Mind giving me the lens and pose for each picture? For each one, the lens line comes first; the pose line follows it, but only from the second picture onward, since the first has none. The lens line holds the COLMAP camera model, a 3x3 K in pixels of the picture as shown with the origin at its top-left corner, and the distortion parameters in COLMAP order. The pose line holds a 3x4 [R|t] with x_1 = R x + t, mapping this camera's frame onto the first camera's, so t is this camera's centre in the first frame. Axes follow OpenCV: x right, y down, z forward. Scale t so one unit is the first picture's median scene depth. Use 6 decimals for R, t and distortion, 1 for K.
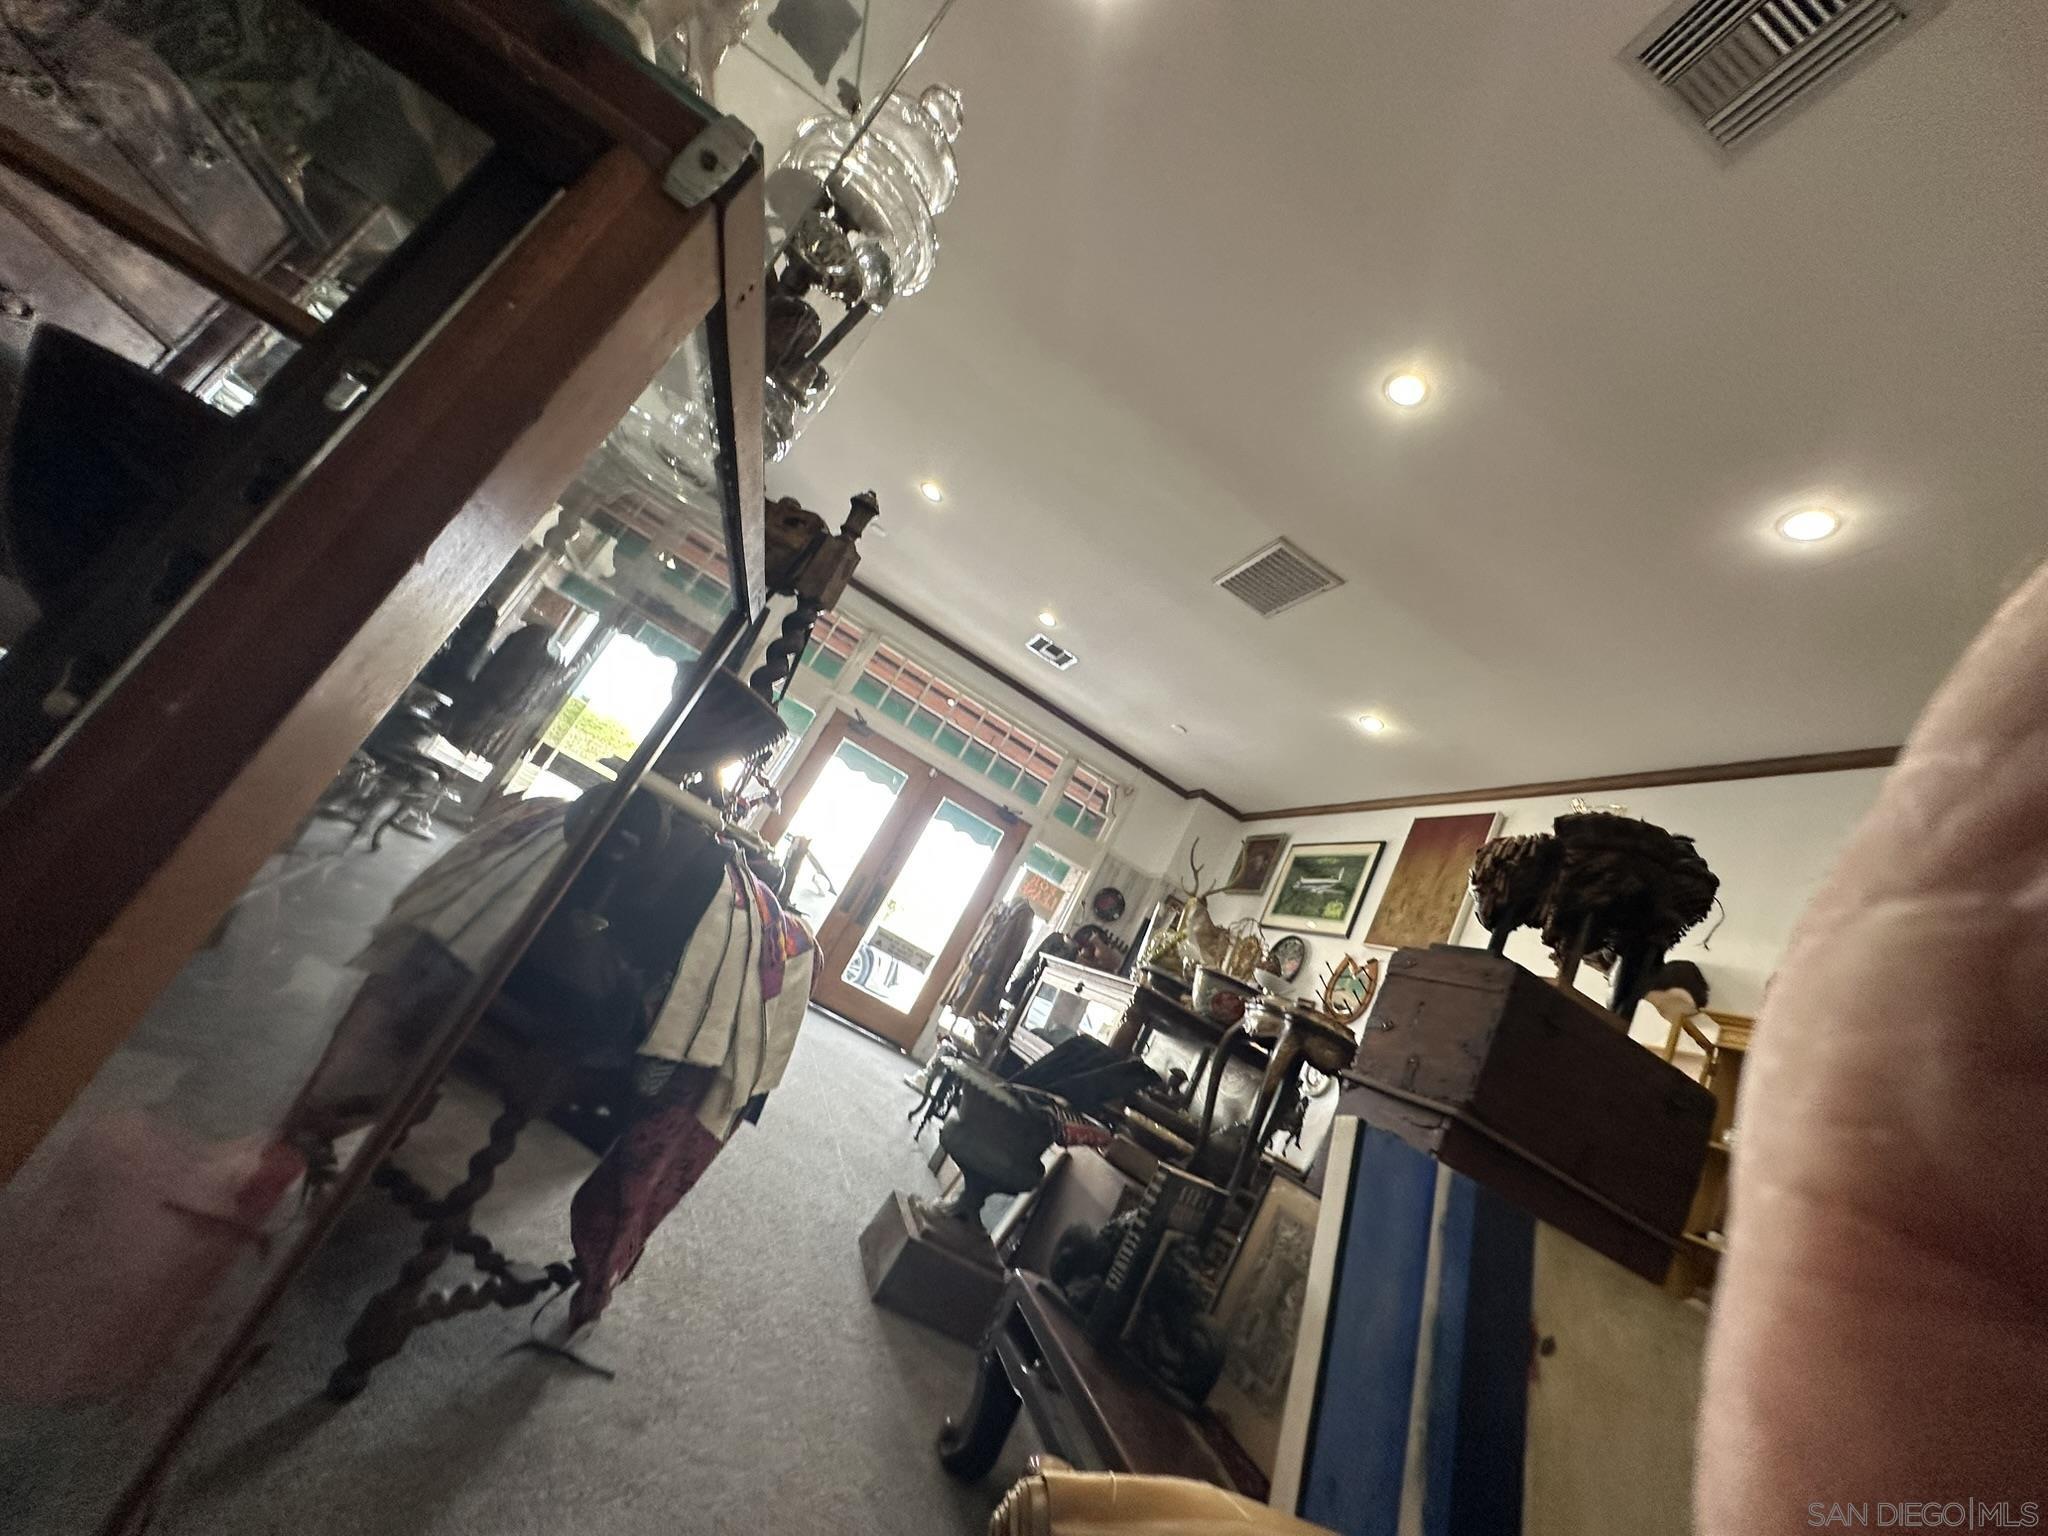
lens RADIAL K [[814.0, 0, 1016.9], [0, 814.0, 764.9], [0, 0, 1]] dist [-0.001616, 0.000415]
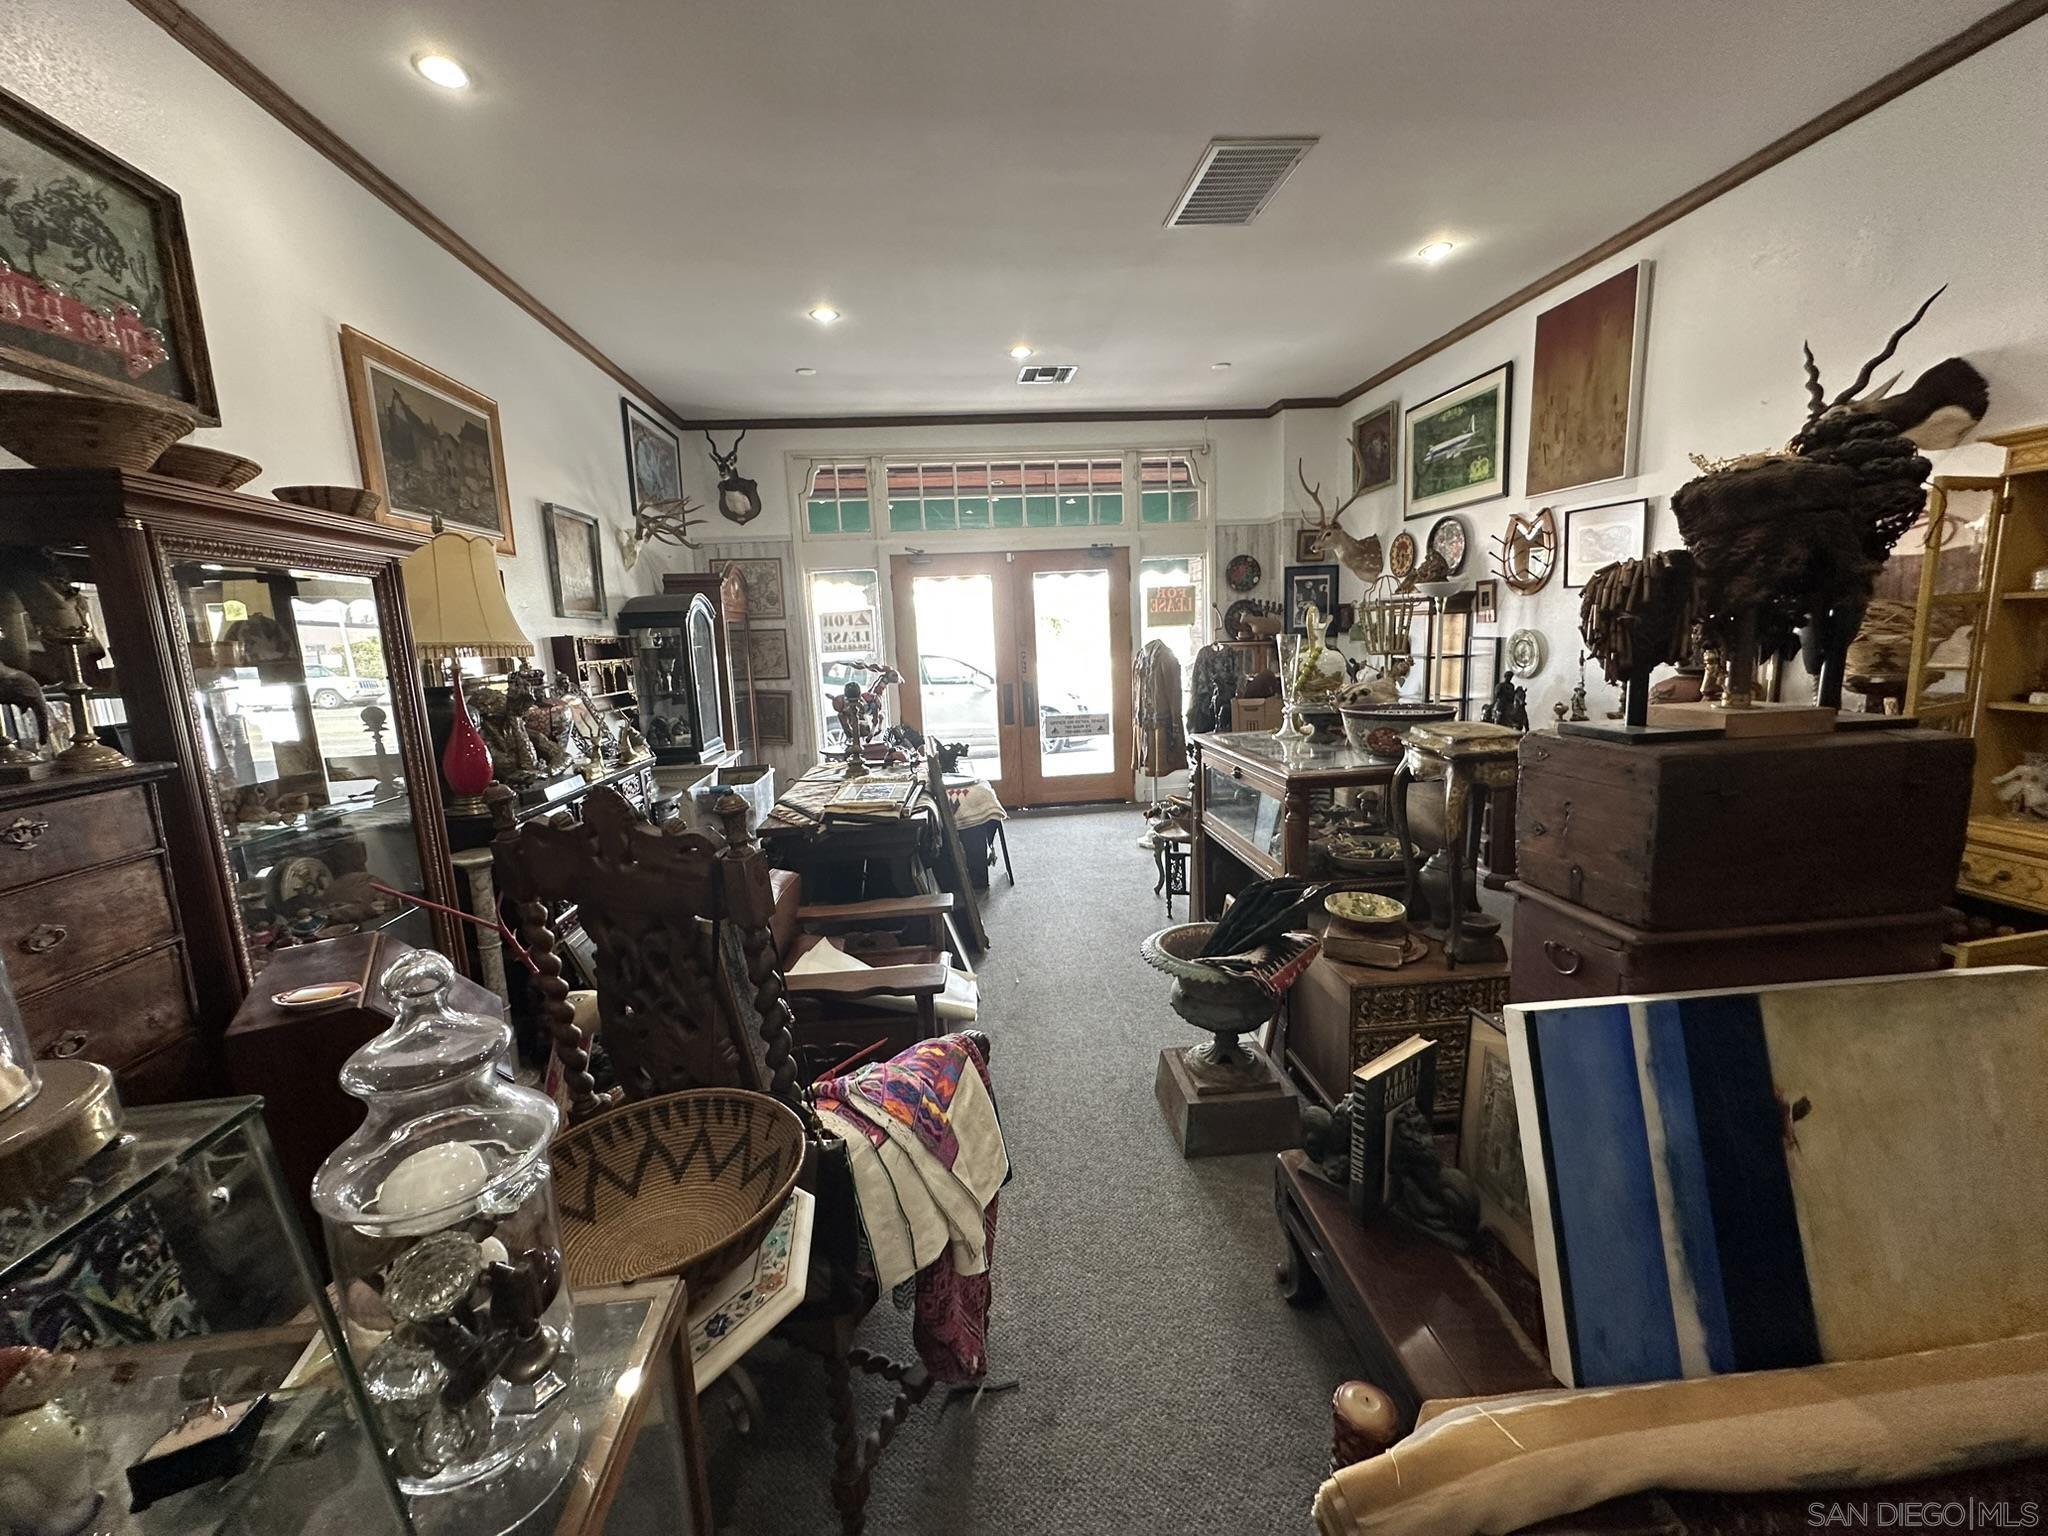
lens RADIAL K [[814.0, 0, 1020.7], [0, 814.0, 765.0], [0, 0, 1]] dist [-0.001616, 0.000415]
pose [[0.837652, -0.466748, -0.283700, 0.087952], [0.539989, 0.785787, 0.301579, -0.108879], [0.082166, -0.405813, 0.910255, 0.051442]]
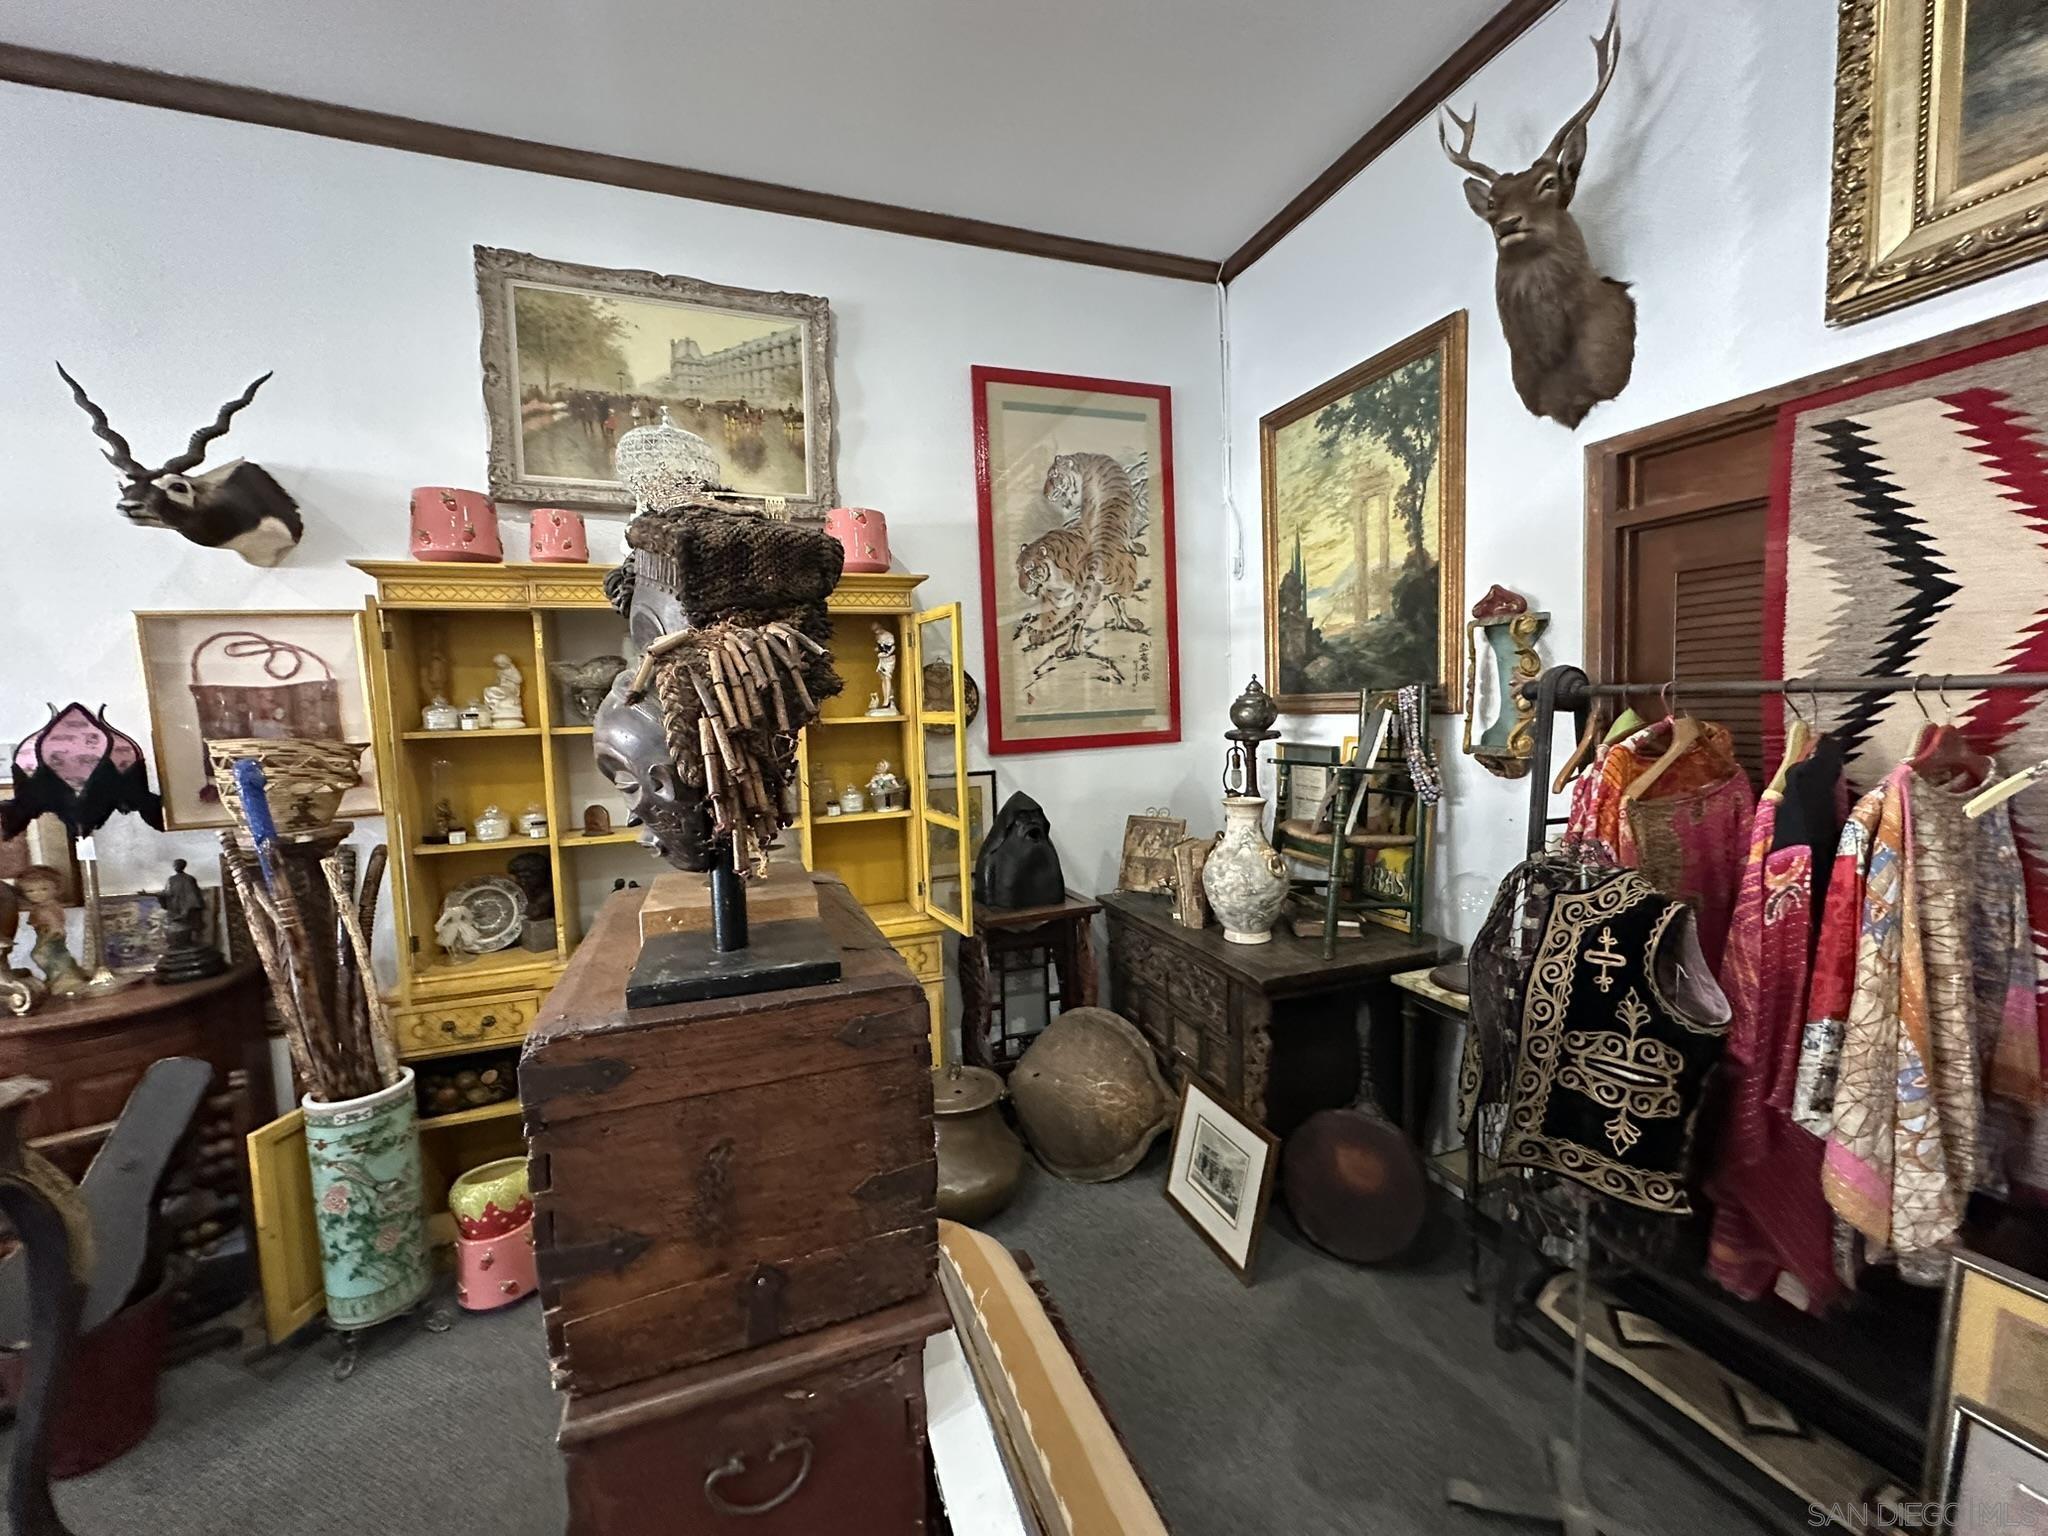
lens RADIAL K [[814.0, 0, 1026.5], [0, 814.0, 759.6], [0, 0, 1]] dist [-0.001616, 0.000415]
pose [[-0.043631, -0.527574, 0.848388, 0.081979], [-0.270041, 0.823815, 0.498405, -0.037012], [-0.961860, -0.207354, -0.178410, 0.314880]]
